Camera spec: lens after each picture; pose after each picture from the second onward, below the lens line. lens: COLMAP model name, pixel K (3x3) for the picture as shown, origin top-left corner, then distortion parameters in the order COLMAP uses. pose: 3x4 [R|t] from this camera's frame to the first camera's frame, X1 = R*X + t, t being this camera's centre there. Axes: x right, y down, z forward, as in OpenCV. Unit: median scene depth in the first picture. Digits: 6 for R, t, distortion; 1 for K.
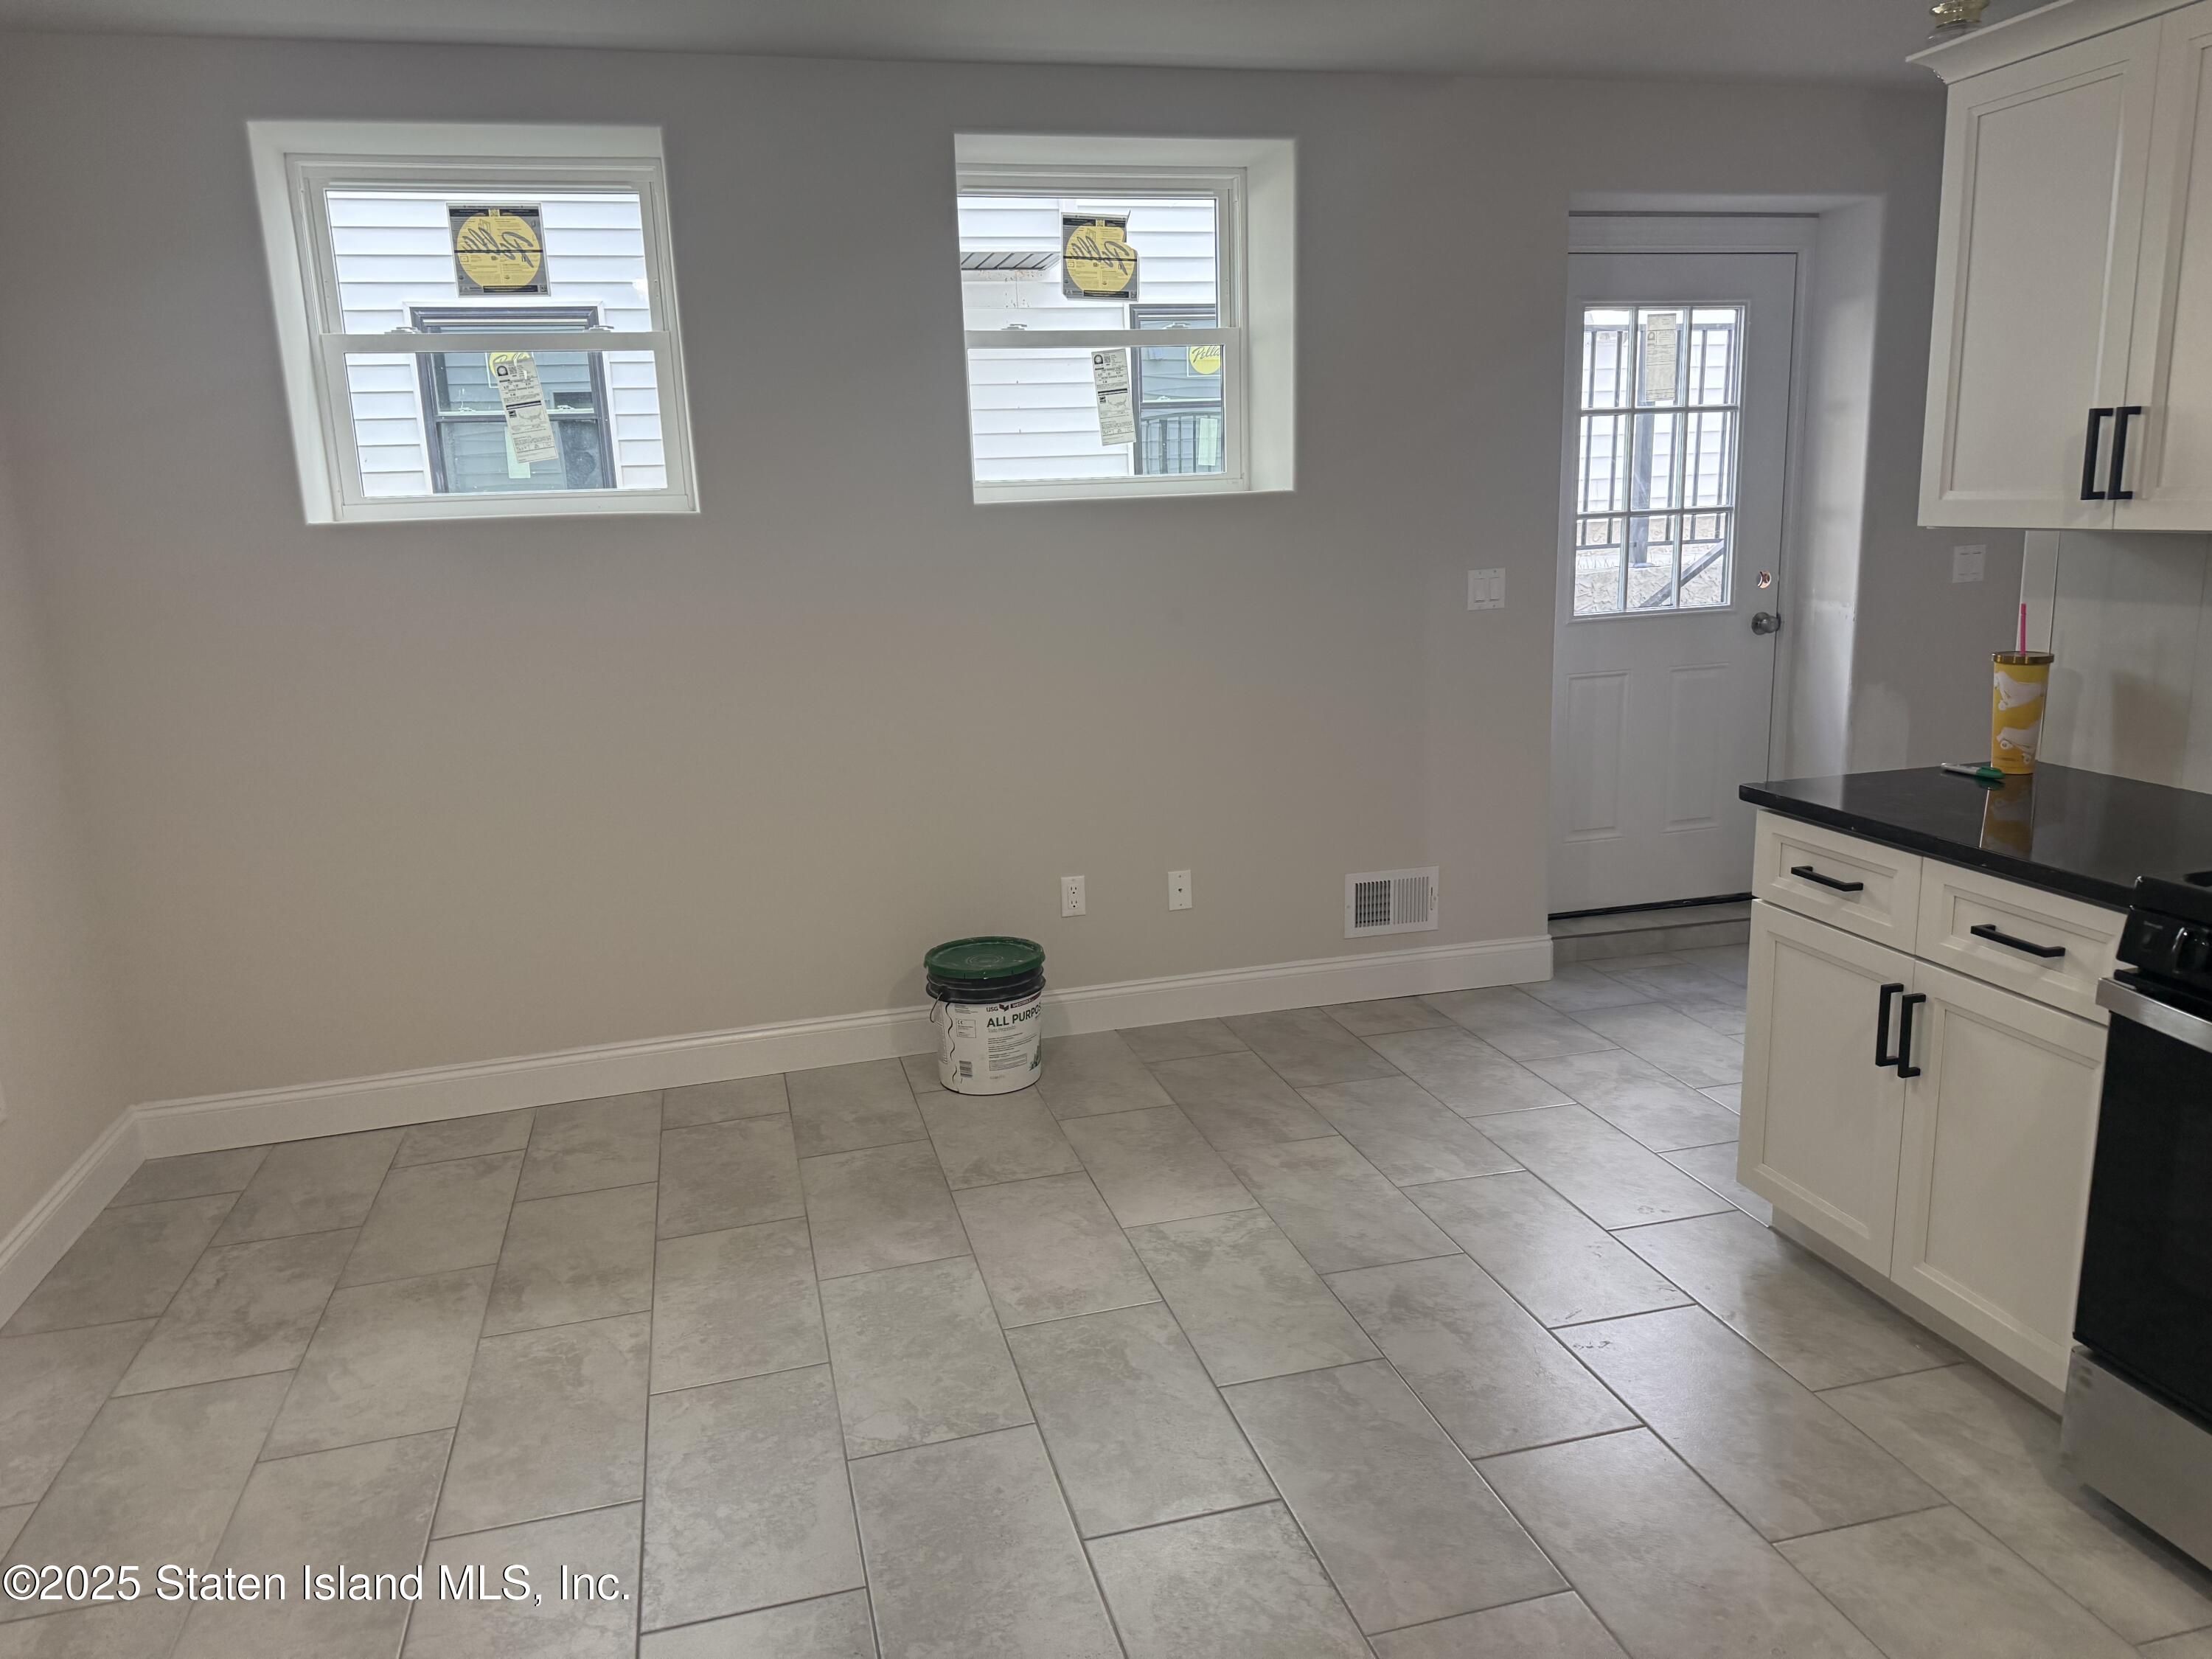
lens RADIAL K [[1571.7, 0, 1101.4], [0, 1571.7, 829.8], [0, 0, 1]] dist [0.058295, -0.053011]
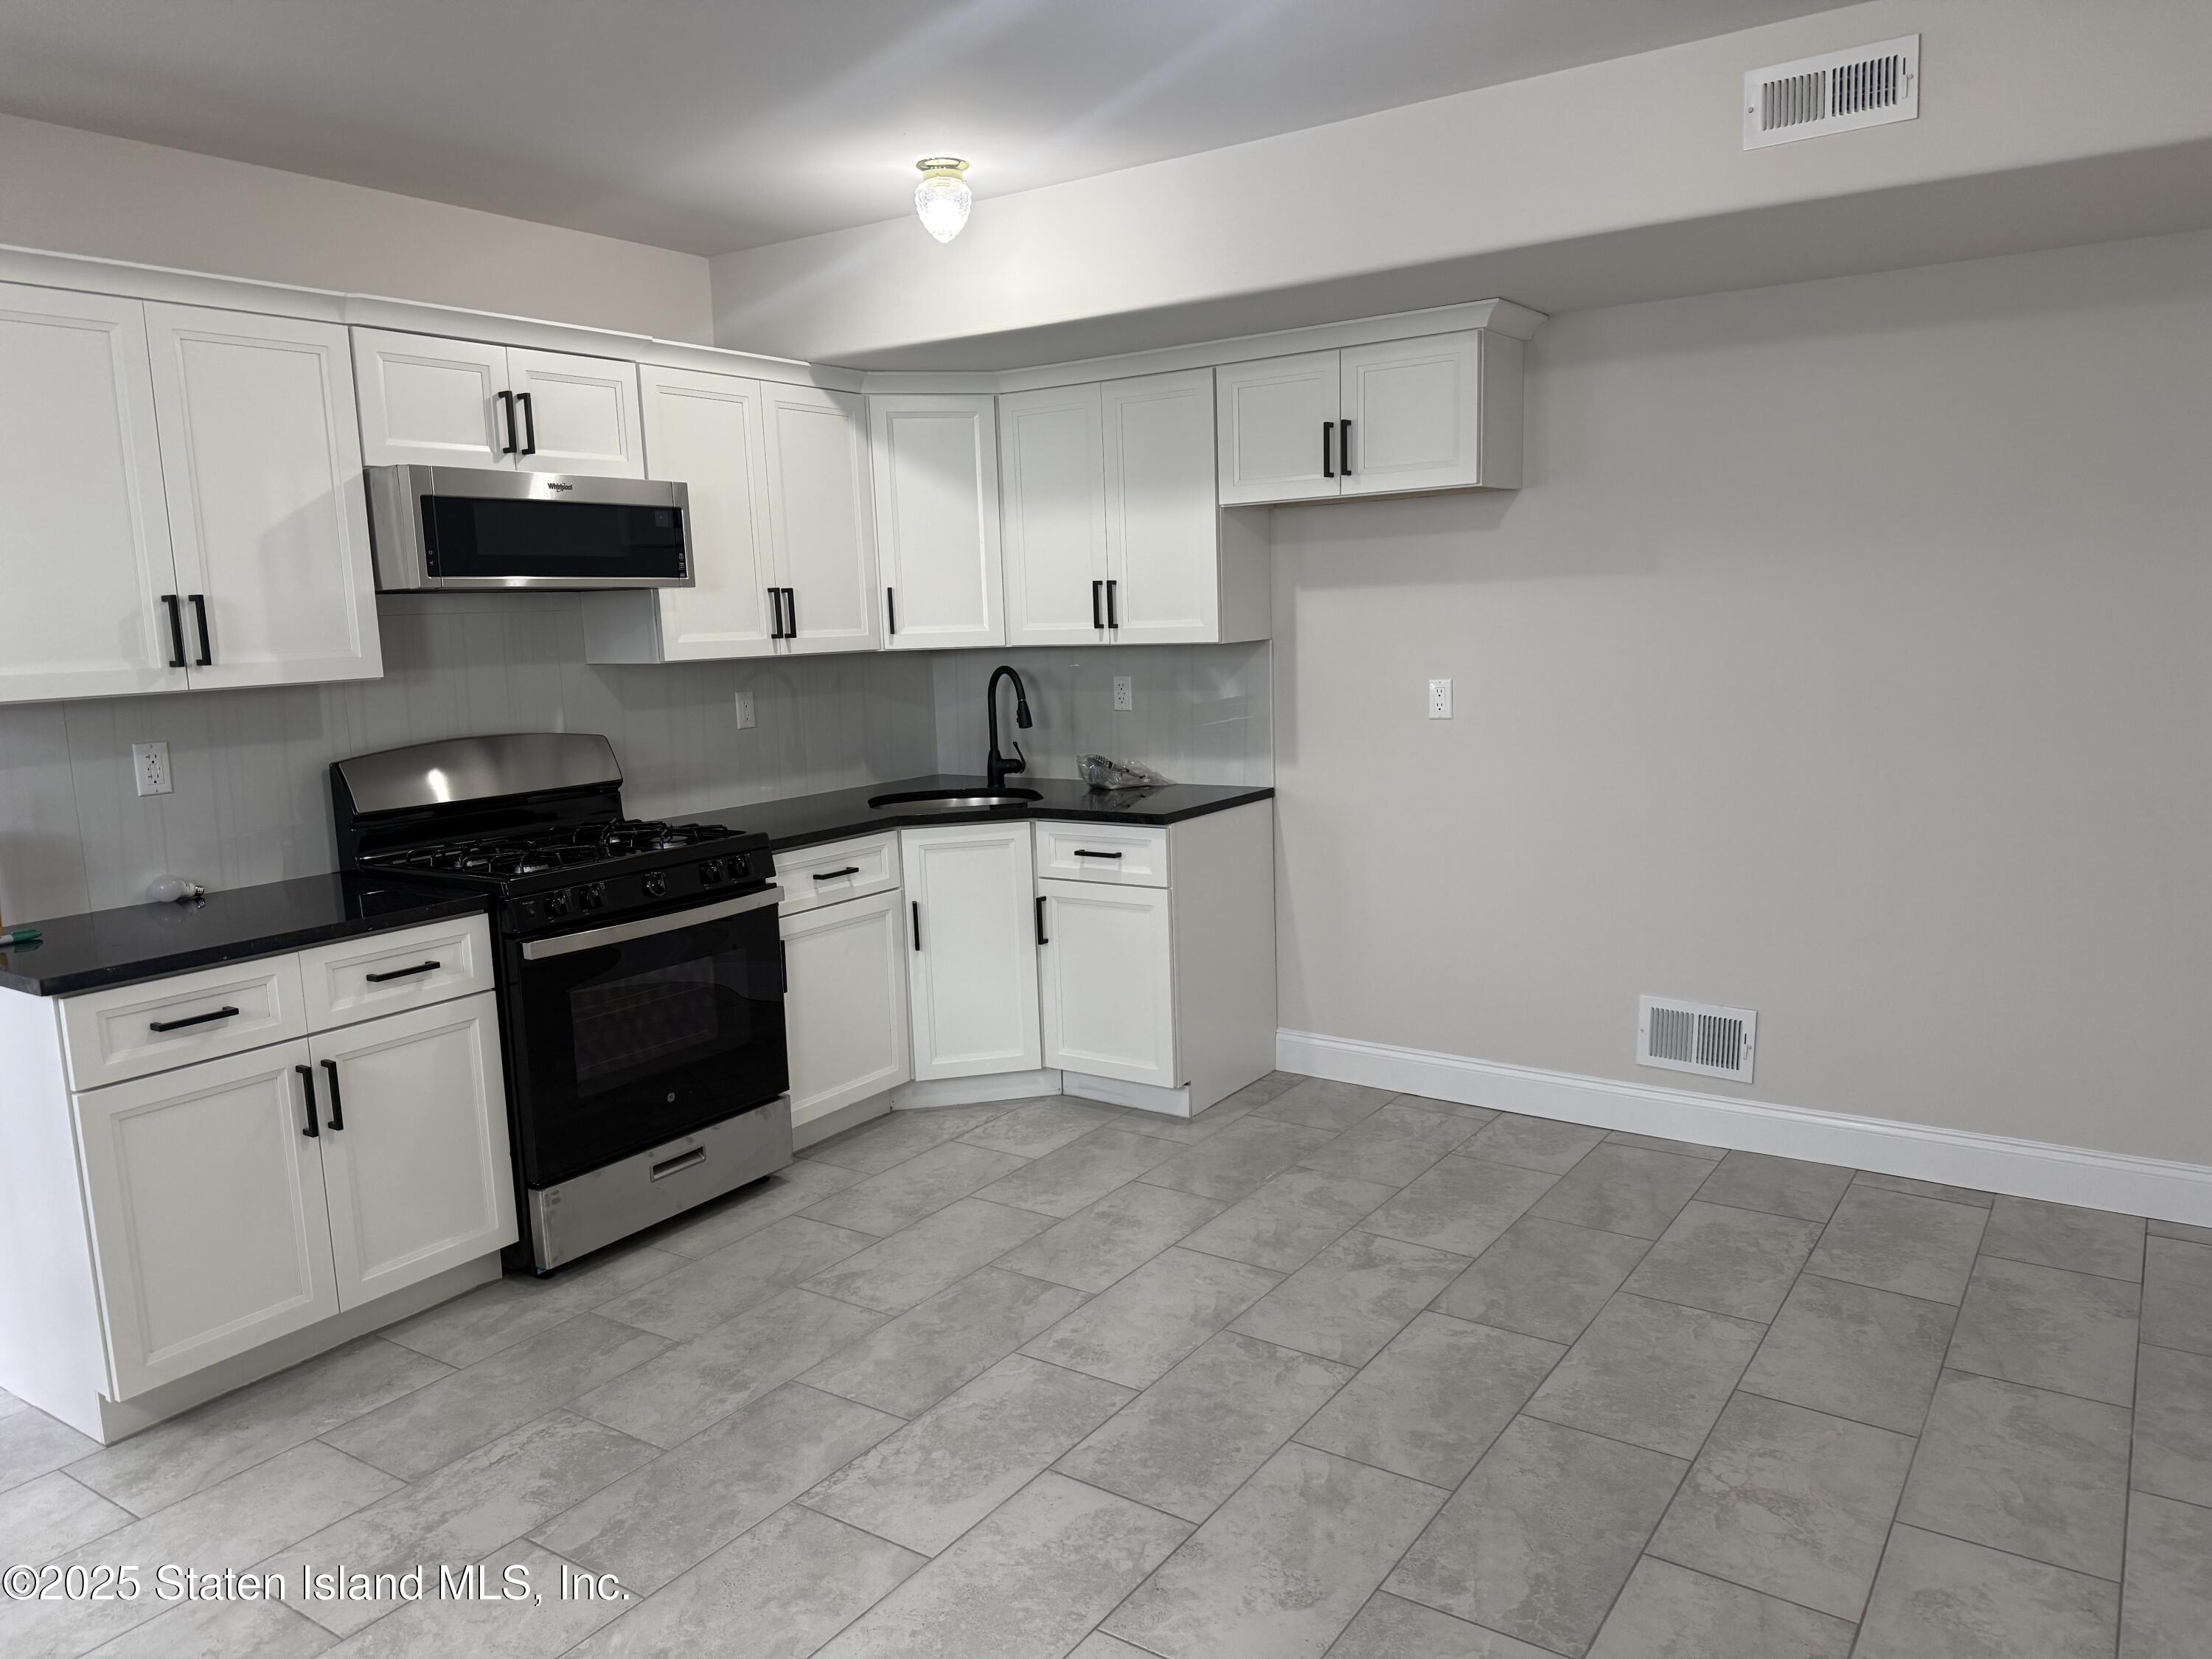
lens RADIAL K [[1571.7, 0, 1105.2], [0, 1571.7, 828.5], [0, 0, 1]] dist [0.058295, -0.053011]
pose [[-0.661267, -0.044945, 0.748803, -0.581512], [0.209365, 0.947480, 0.241760, -0.174267], [-0.720342, 0.316641, -0.617127, 0.941214]]
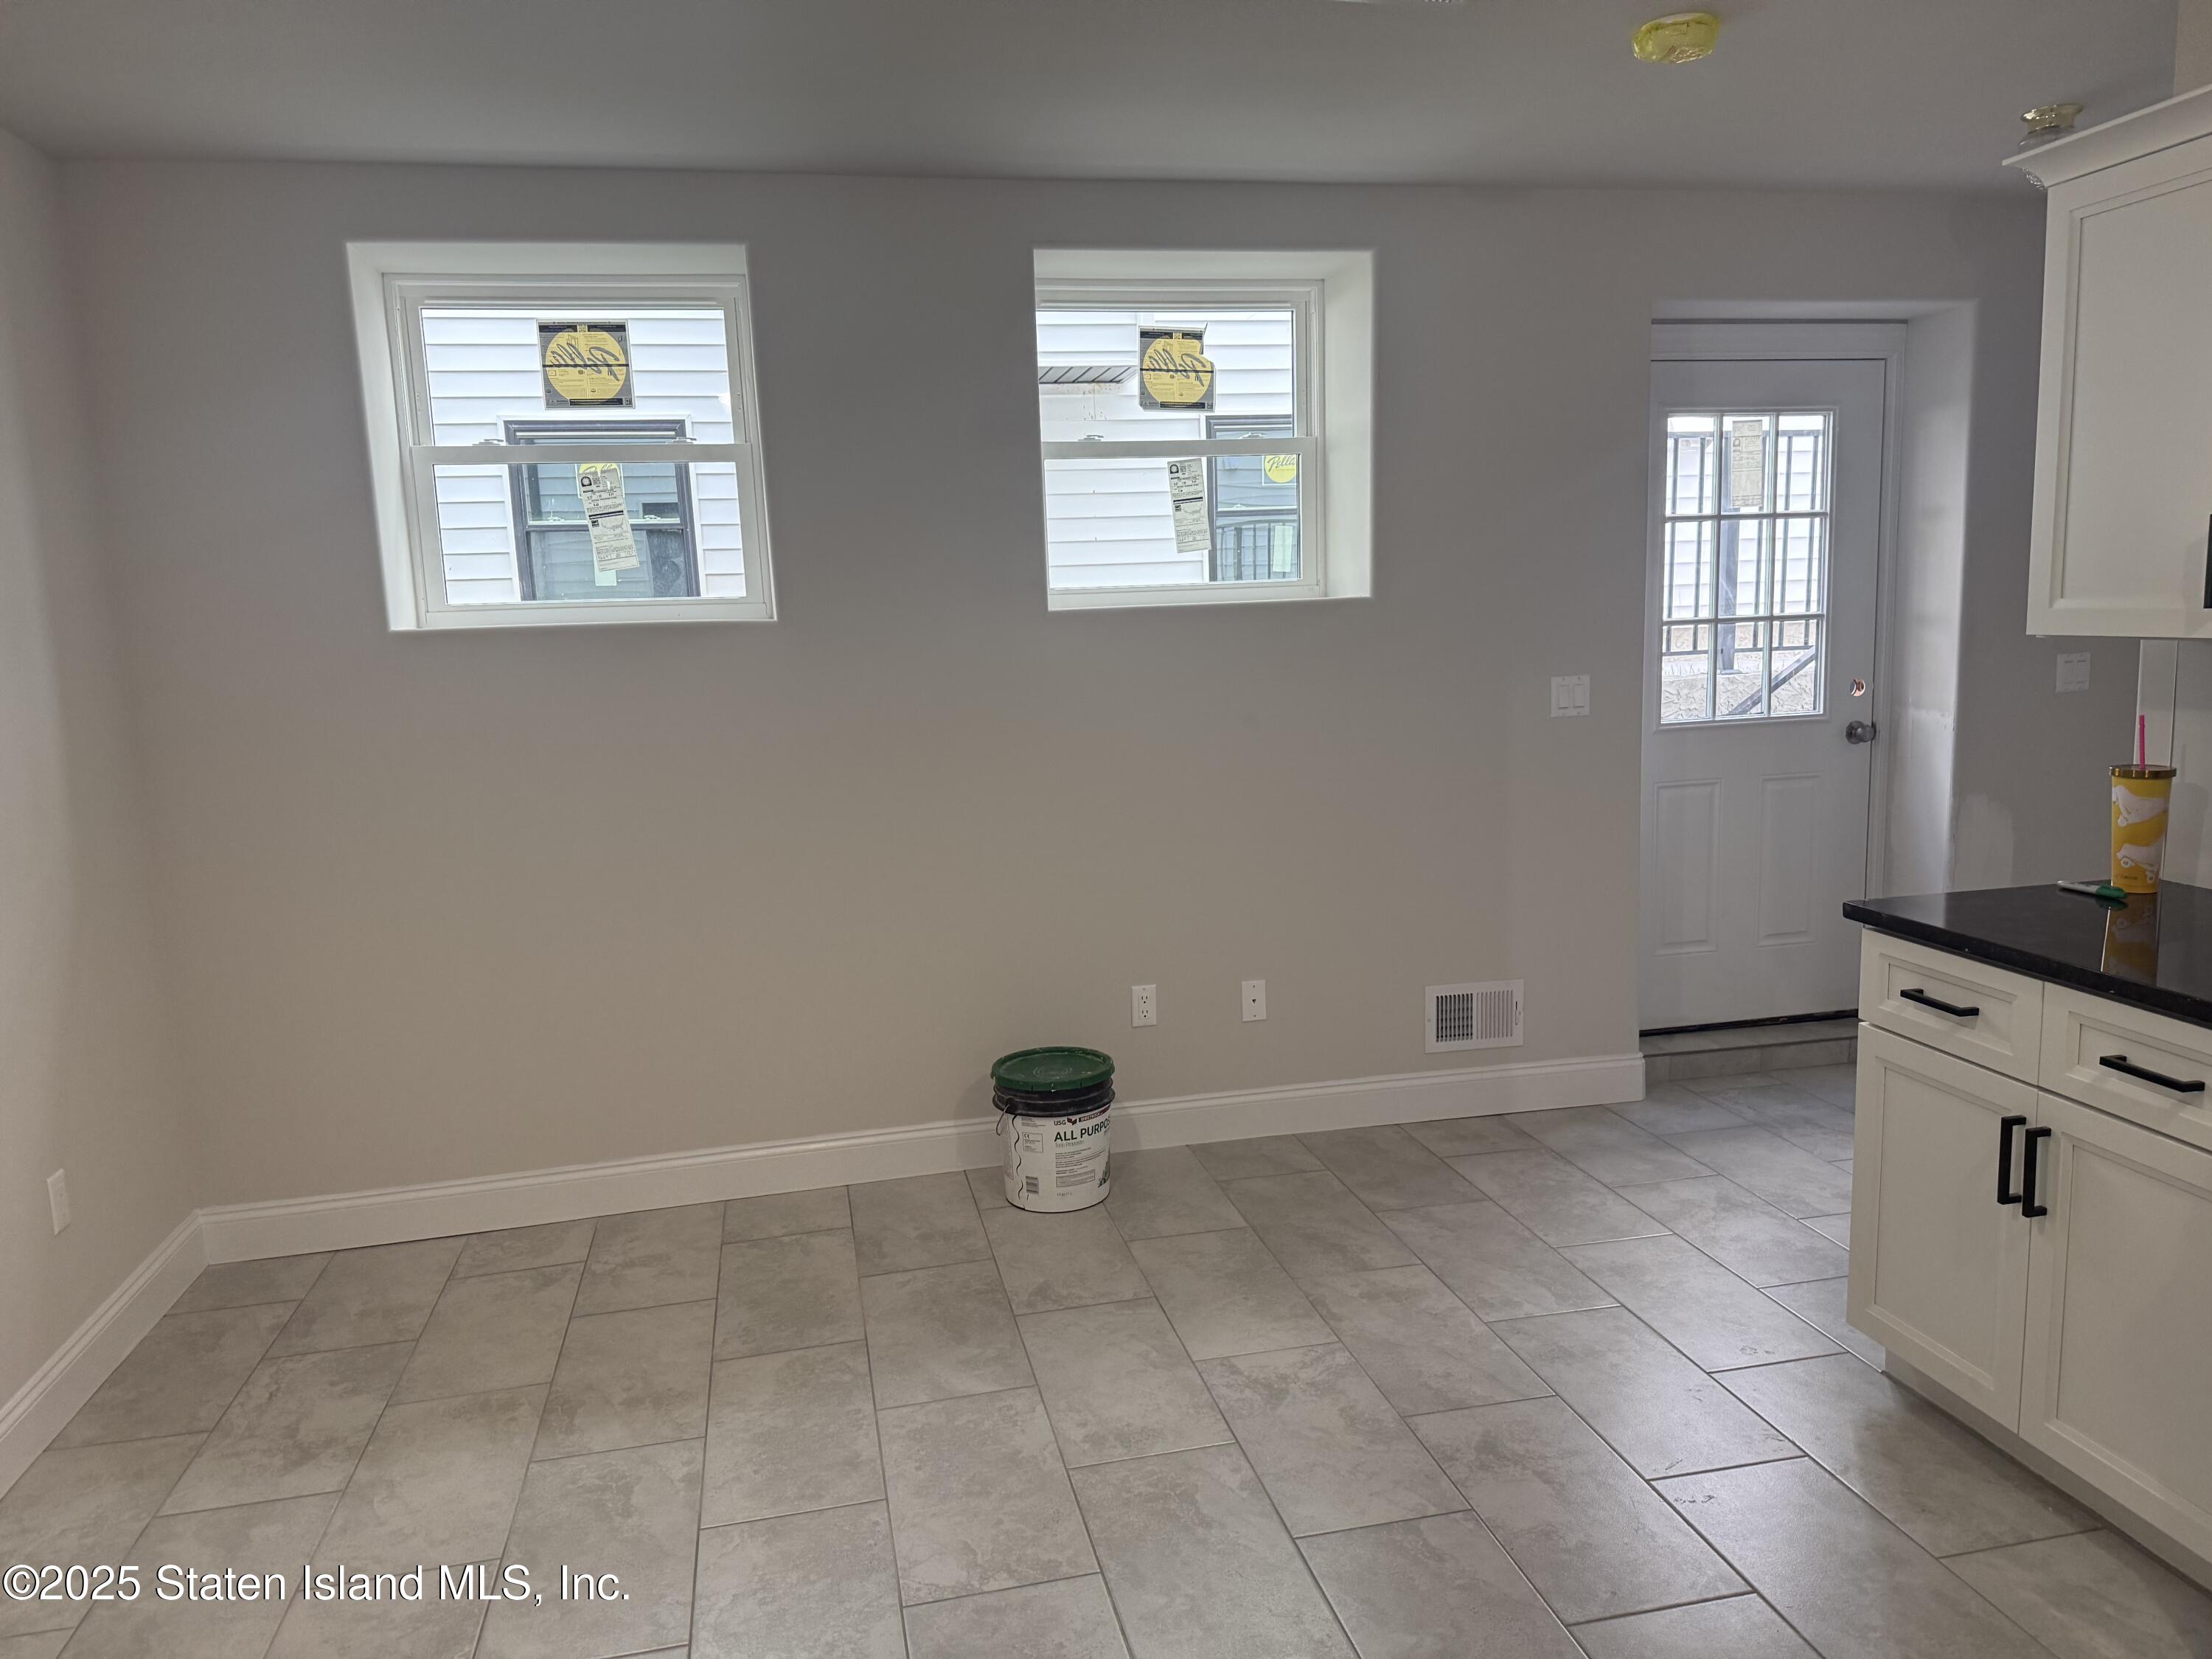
lens RADIAL K [[1571.7, 0, 1110.8], [0, 1571.7, 835.1], [0, 0, 1]] dist [0.058295, -0.053011]
pose [[0.999142, 0.006221, -0.040935, 0.000536], [-0.008722, 0.998086, -0.061218, -0.005064], [0.040476, 0.061523, 0.997285, 0.020763]]
